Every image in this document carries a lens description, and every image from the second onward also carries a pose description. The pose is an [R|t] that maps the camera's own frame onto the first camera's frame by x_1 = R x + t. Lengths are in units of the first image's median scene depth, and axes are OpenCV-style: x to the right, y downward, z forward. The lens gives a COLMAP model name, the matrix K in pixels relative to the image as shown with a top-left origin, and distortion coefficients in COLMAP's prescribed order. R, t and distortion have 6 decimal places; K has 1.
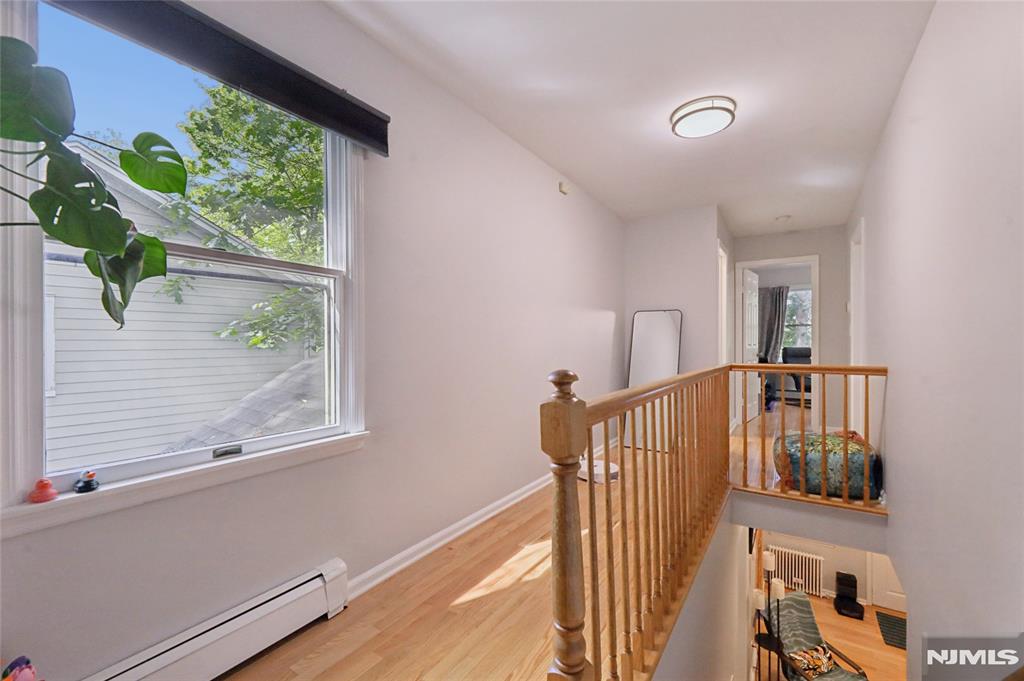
lens RADIAL K [[425.9, 0, 517.0], [0, 425.9, 344.5], [0, 0, 1]] dist [-0.002368, 0.000133]
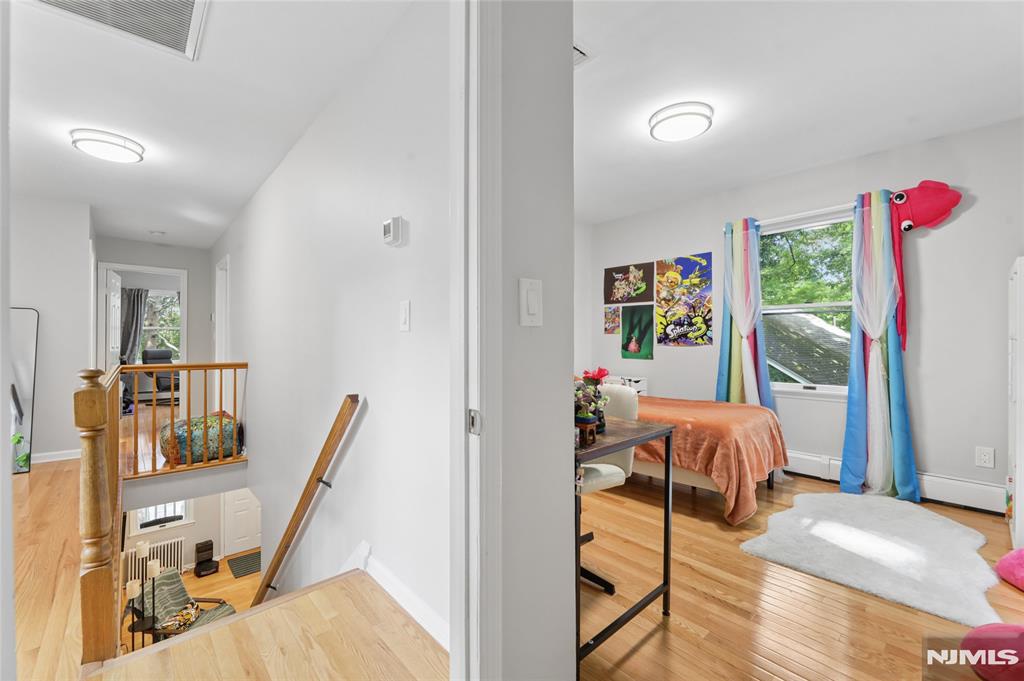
lens RADIAL K [[425.9, 0, 513.6], [0, 425.9, 342.6], [0, 0, 1]] dist [-0.002368, 0.000133]
pose [[0.252681, 0.007241, 0.967523, -0.219061], [-0.000401, 0.999973, -0.007379, -0.004315], [-0.967550, 0.001476, 0.252677, -0.182322]]
